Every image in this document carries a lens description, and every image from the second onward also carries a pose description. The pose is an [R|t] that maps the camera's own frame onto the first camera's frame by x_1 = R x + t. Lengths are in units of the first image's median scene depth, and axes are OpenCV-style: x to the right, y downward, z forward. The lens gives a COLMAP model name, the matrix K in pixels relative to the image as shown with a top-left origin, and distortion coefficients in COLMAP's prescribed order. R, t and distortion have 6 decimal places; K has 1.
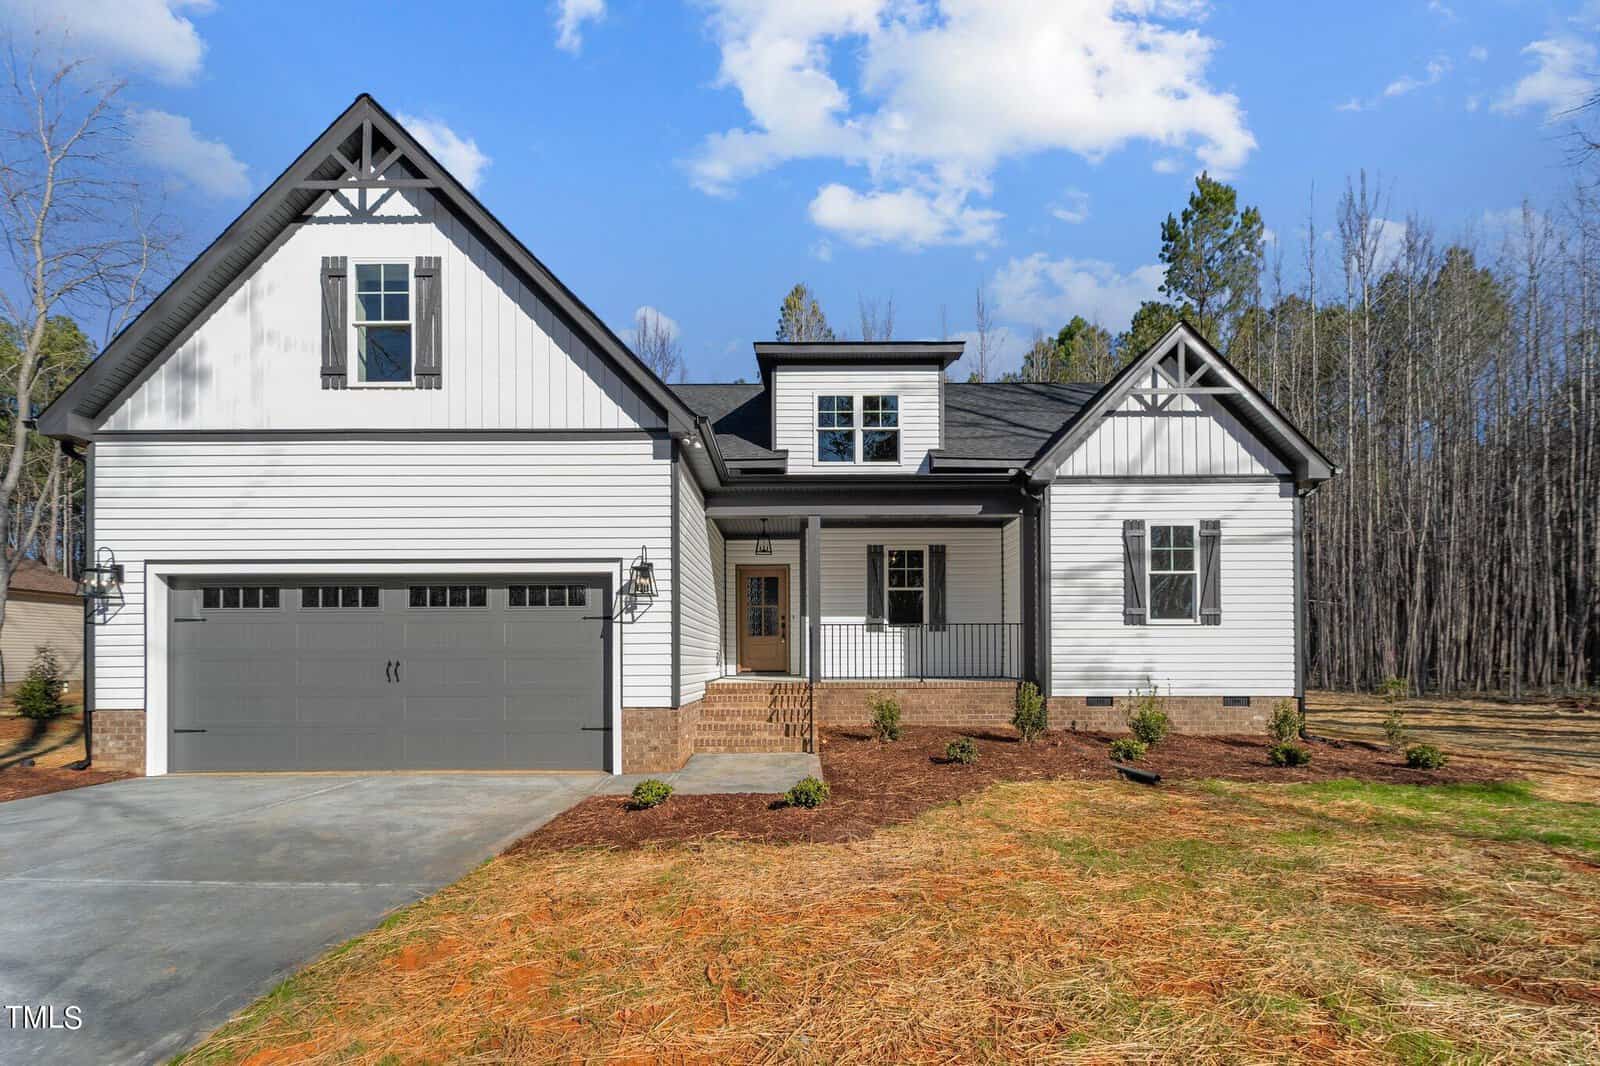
lens RADIAL K [[664.5, 0, 801.8], [0, 664.5, 643.0], [0, 0, 1]] dist [0.005636, -0.001638]
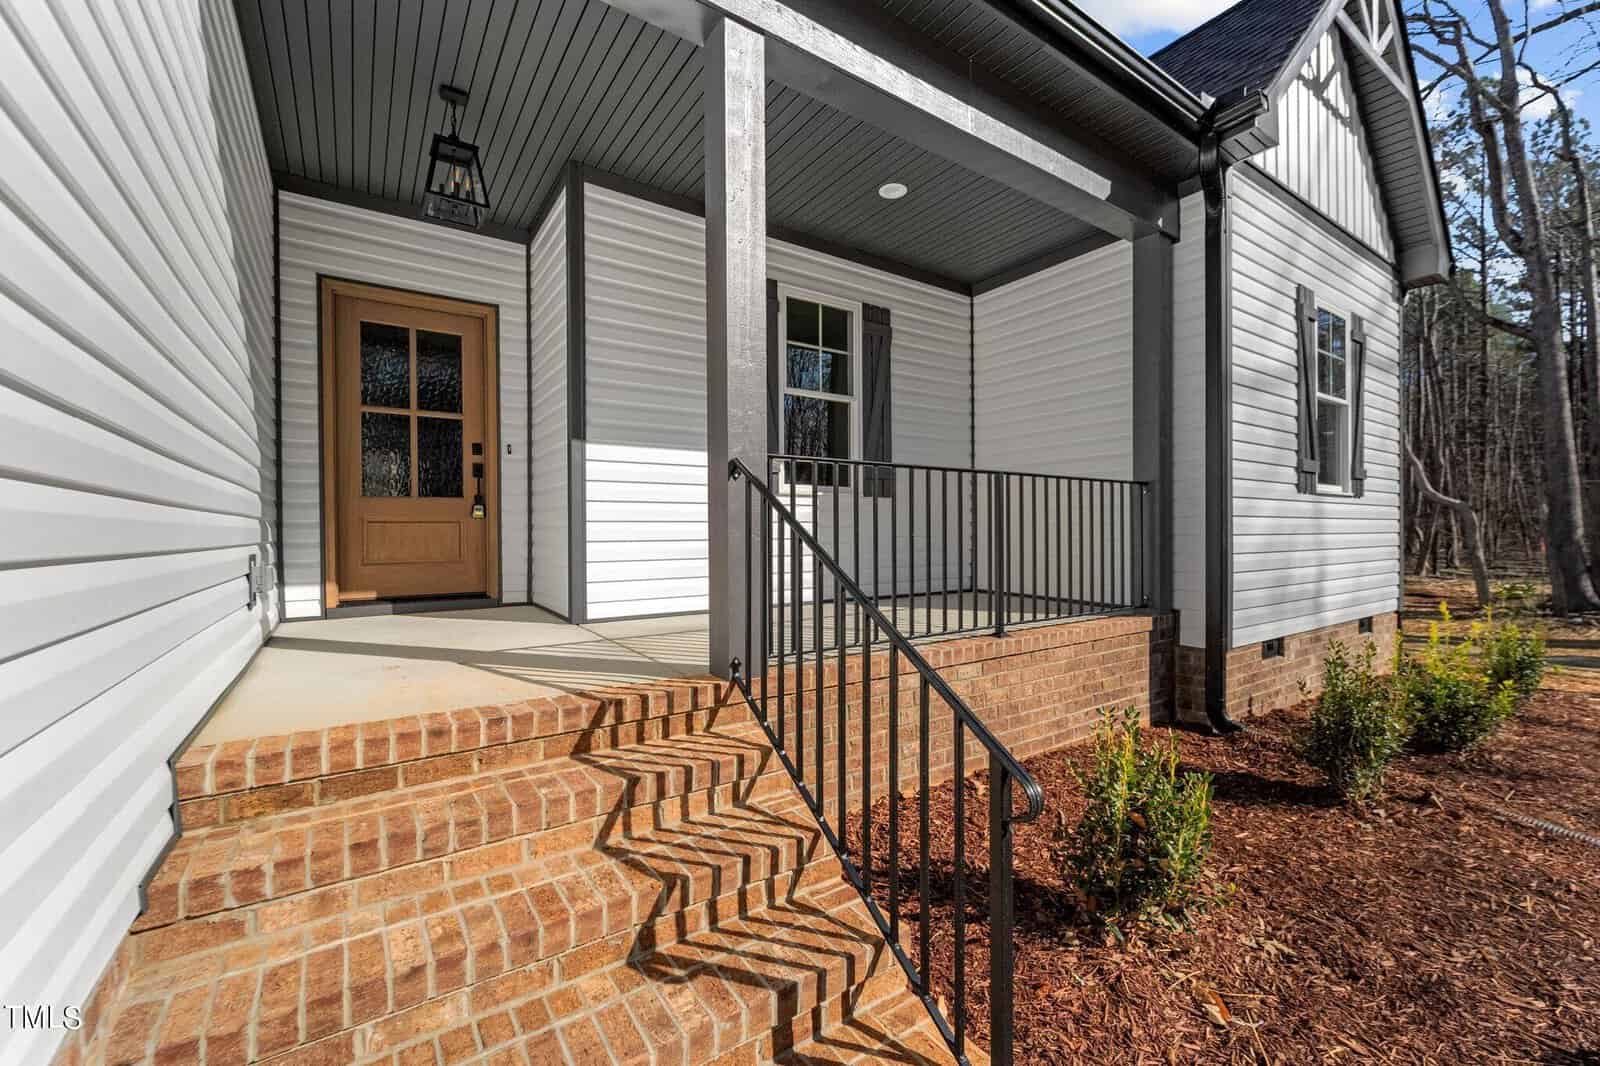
lens RADIAL K [[664.5, 0, 798.1], [0, 664.5, 535.0], [0, 0, 1]] dist [0.005636, -0.001638]
pose [[0.830033, -0.003513, 0.557704, -0.114598], [-0.011038, 0.999681, 0.022725, -0.001801], [-0.557605, -0.025018, 0.829729, 0.796429]]
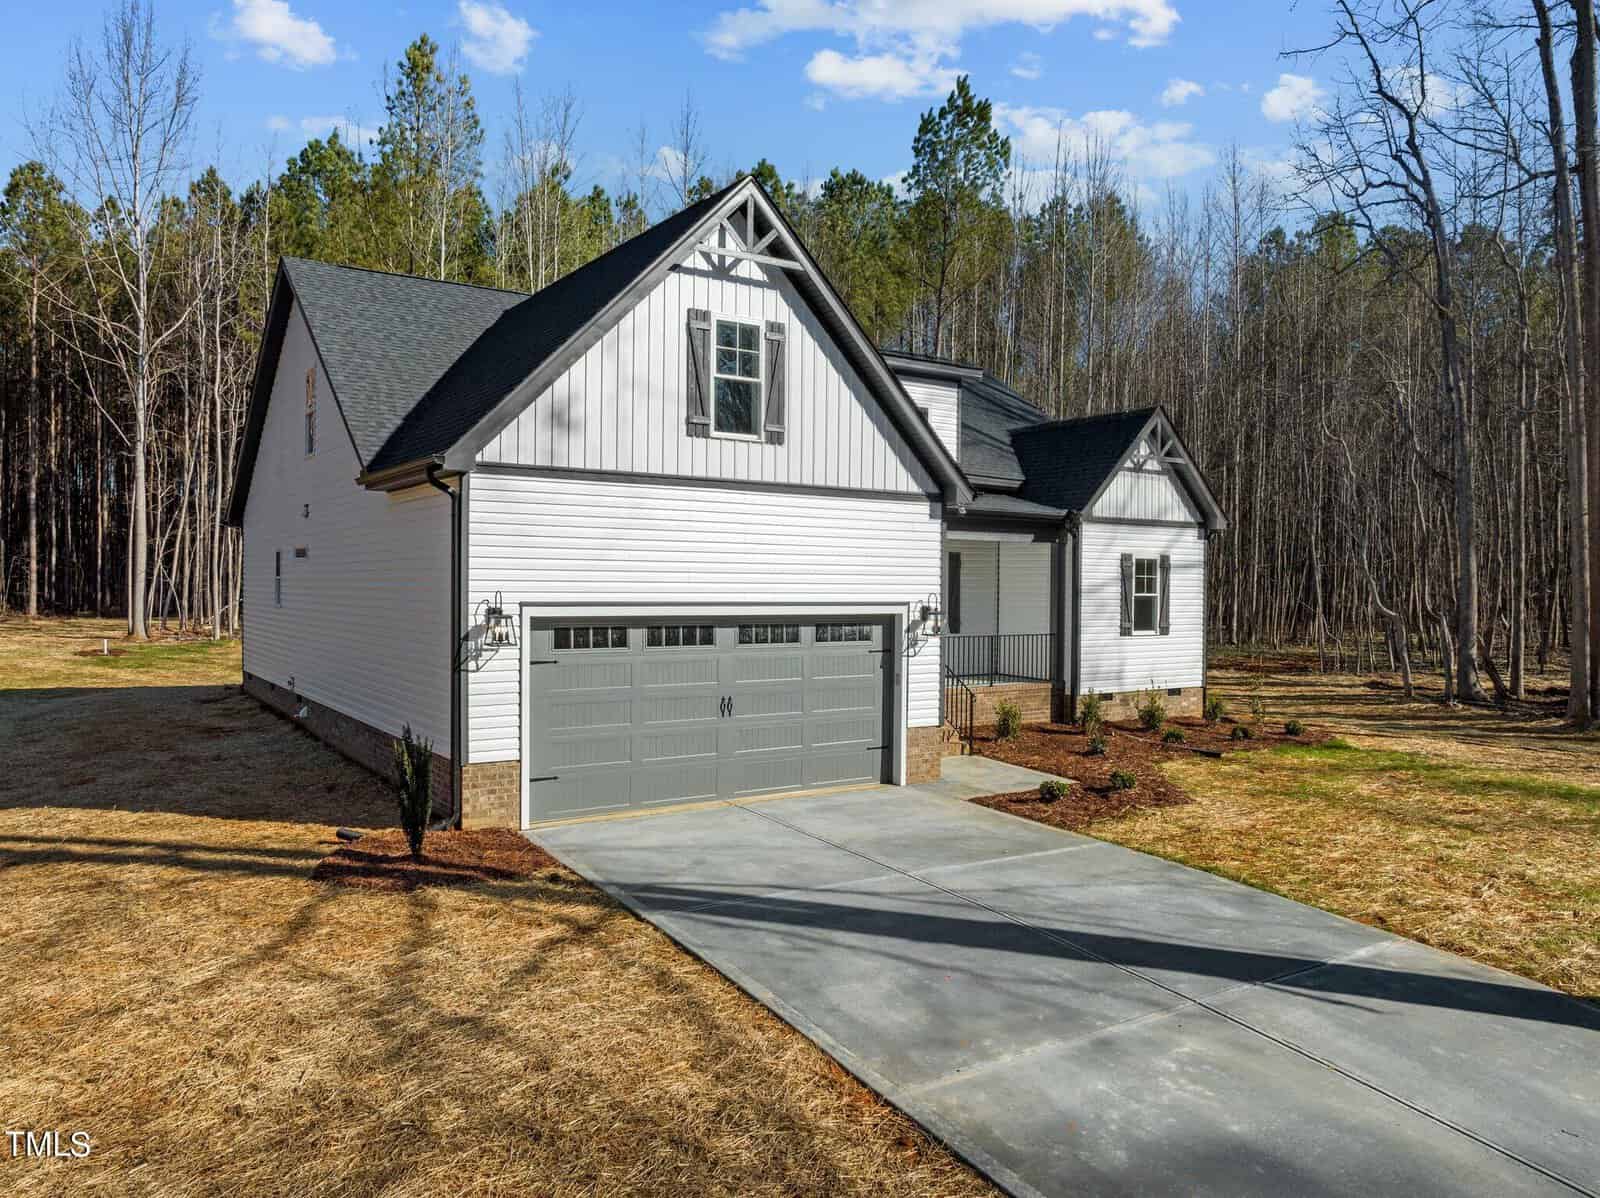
lens RADIAL K [[1147.1, 0, 808.0], [0, 1147.1, 544.8], [0, 0, 1]] dist [-0.039872, 0.011456]
pose [[0.822287, 0.031401, 0.568207, -1.262930], [-0.029668, 0.999484, -0.012300, -0.158606], [-0.568300, -0.006743, 0.822794, -0.460513]]
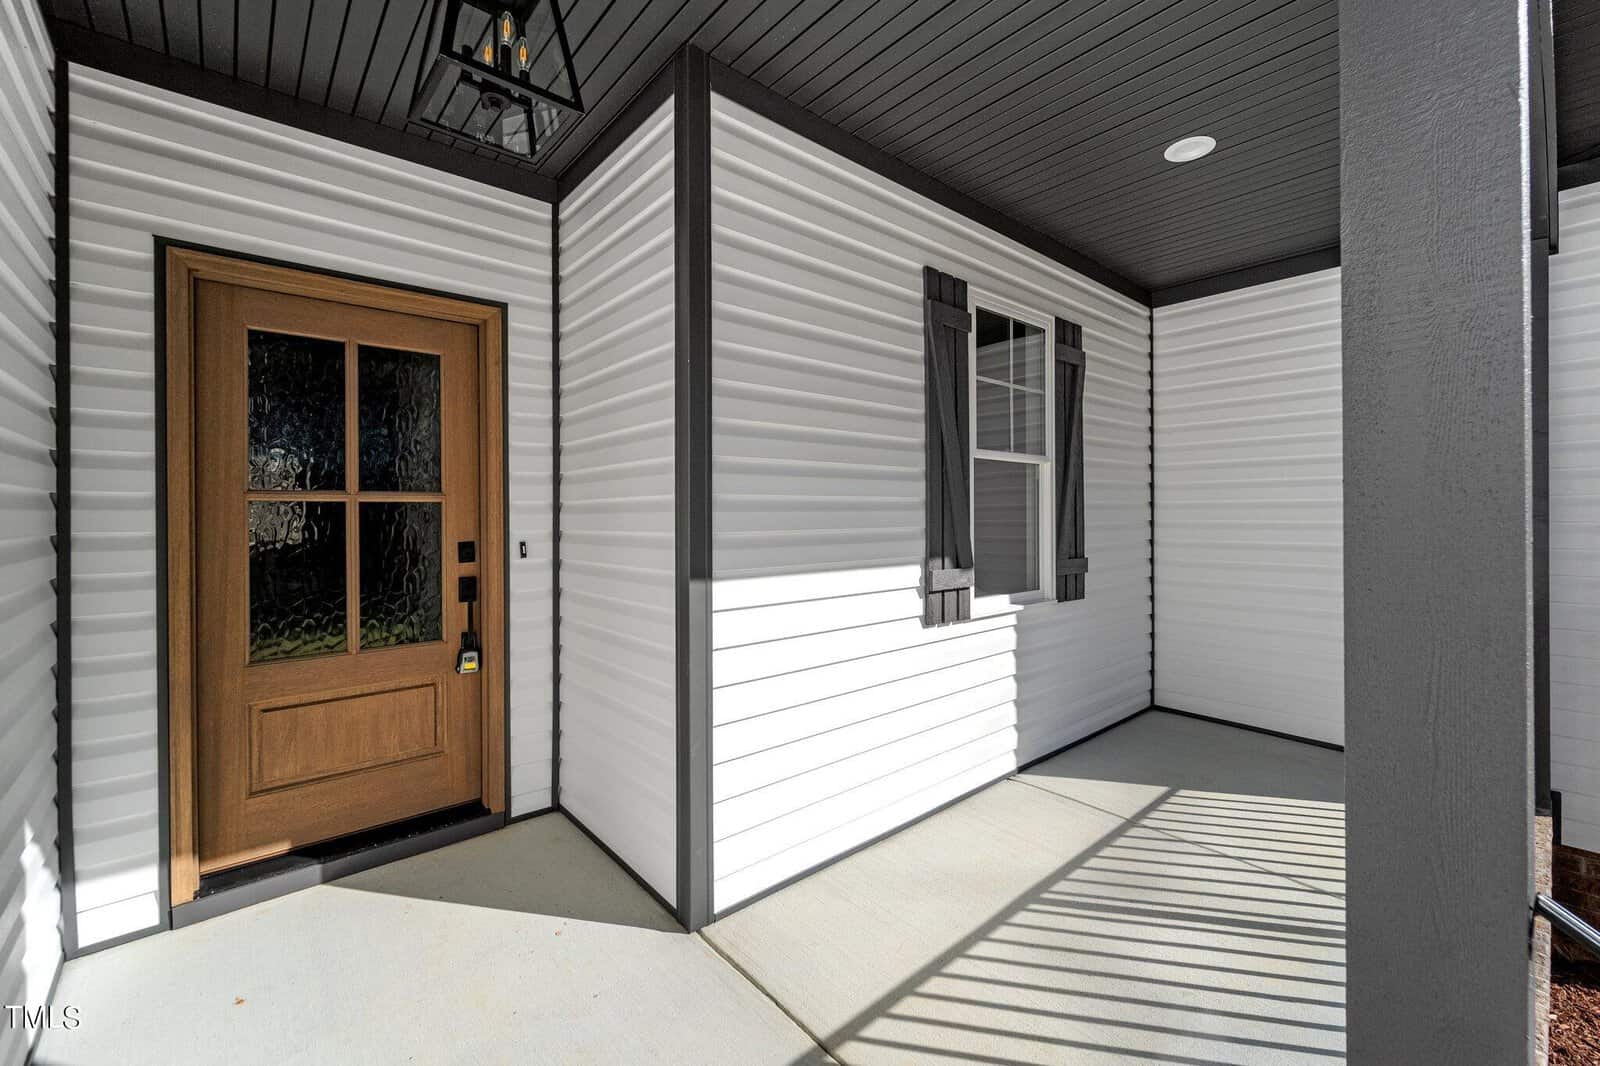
lens RADIAL K [[664.5, 0, 799.2], [0, 664.5, 512.2], [0, 0, 1]] dist [0.005636, -0.001638]
pose [[0.758479, -0.001014, 0.651696, -0.114360], [-0.014921, 0.999710, 0.018922, -0.075496], [-0.651526, -0.024076, 0.758244, 1.030296]]
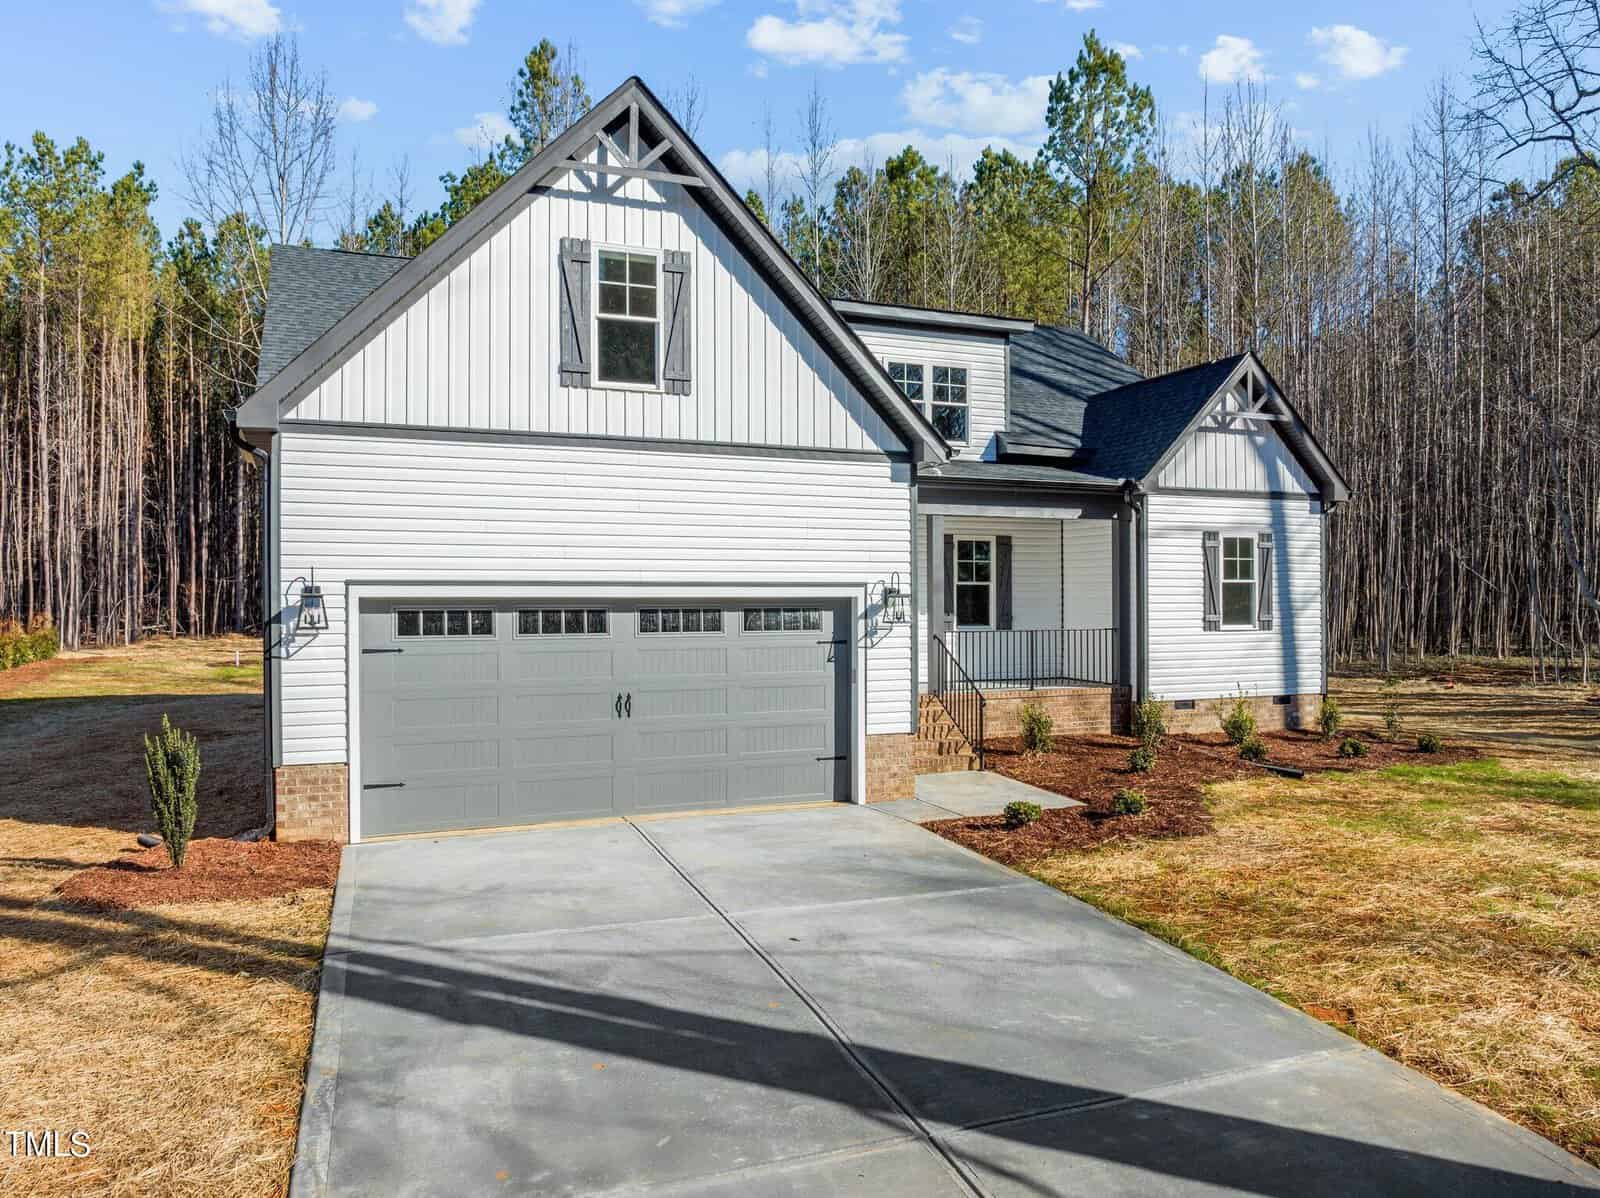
lens RADIAL K [[1147.1, 0, 810.8], [0, 1147.1, 568.5], [0, 0, 1]] dist [-0.039872, 0.011456]
pose [[0.917757, 0.013112, 0.396926, -0.814033], [-0.012267, 0.999914, -0.004669, -0.111728], [-0.396953, -0.000584, 0.917839, -0.417706]]
